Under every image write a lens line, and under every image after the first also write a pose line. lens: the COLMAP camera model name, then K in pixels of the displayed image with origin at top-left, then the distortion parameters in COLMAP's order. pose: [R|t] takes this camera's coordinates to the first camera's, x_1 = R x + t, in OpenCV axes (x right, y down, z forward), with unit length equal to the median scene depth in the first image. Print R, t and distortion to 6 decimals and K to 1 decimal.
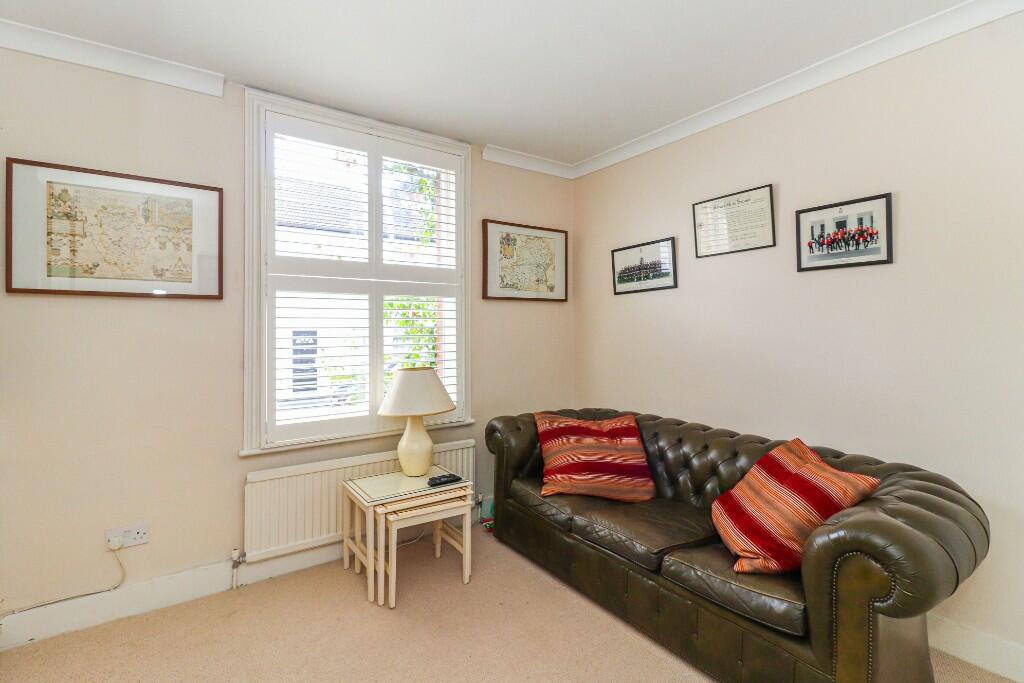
lens RADIAL K [[470.6, 0, 498.9], [0, 470.6, 324.8], [0, 0, 1]] dist [0.004401, -0.004215]
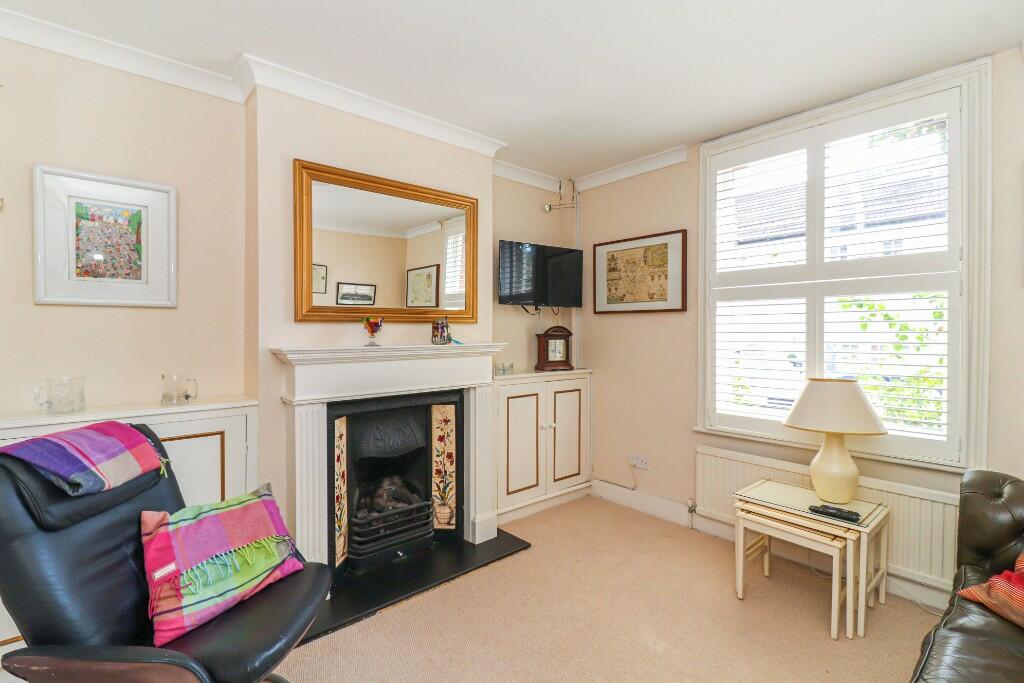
lens RADIAL K [[470.6, 0, 509.6], [0, 470.6, 338.6], [0, 0, 1]] dist [0.004401, -0.004215]
pose [[0.117975, 0.014931, -0.992904, 0.679306], [0.001737, 0.999882, 0.015243, 0.002745], [0.993015, -0.003523, 0.117935, 0.332905]]
